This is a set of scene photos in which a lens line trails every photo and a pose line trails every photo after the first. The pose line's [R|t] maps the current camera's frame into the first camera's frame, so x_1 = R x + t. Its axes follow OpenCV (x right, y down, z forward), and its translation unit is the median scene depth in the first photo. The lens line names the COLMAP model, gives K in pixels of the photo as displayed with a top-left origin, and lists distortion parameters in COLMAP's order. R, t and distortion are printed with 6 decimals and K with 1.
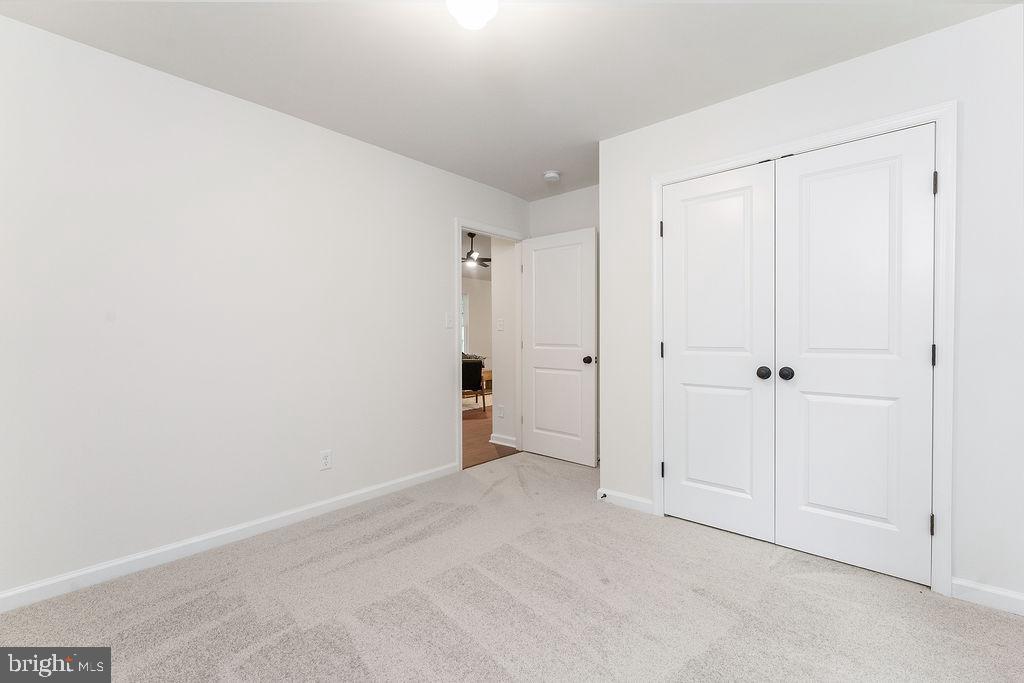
lens RADIAL K [[450.7, 0, 508.5], [0, 450.7, 346.2], [0, 0, 1]] dist [0.003161, 0.000201]
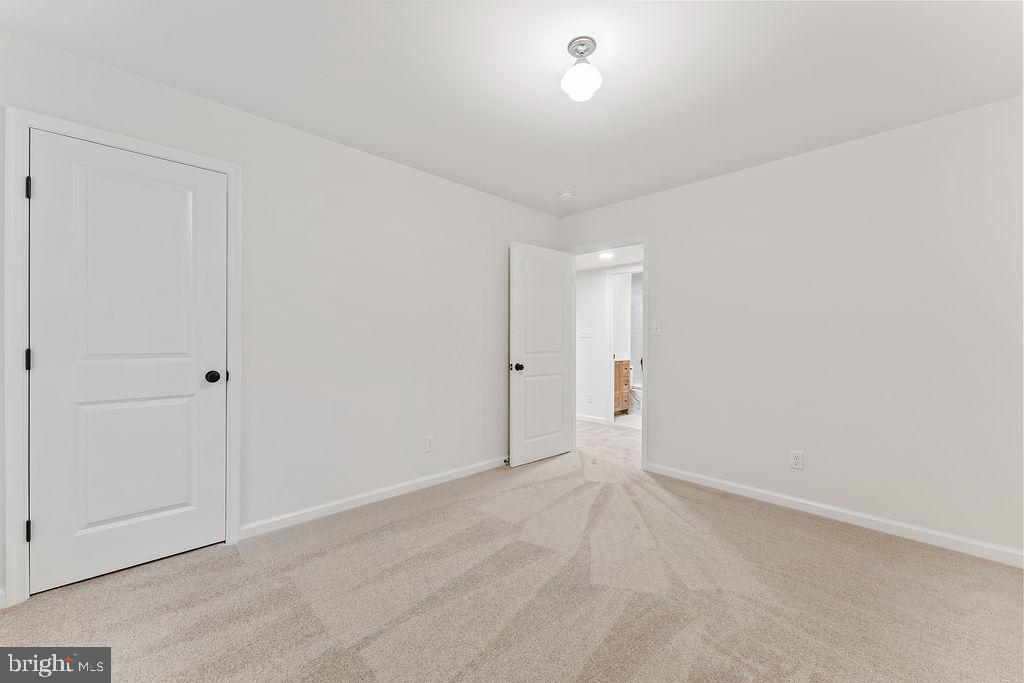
lens RADIAL K [[420.6, 0, 512.6], [0, 420.6, 340.2], [0, 0, 1]] dist [0.000064, 0.002700]
pose [[0.074785, 0.002972, 0.997195, -0.304622], [0.013340, 0.999903, -0.003980, -0.010665], [-0.997110, 0.013600, 0.074738, 0.238983]]
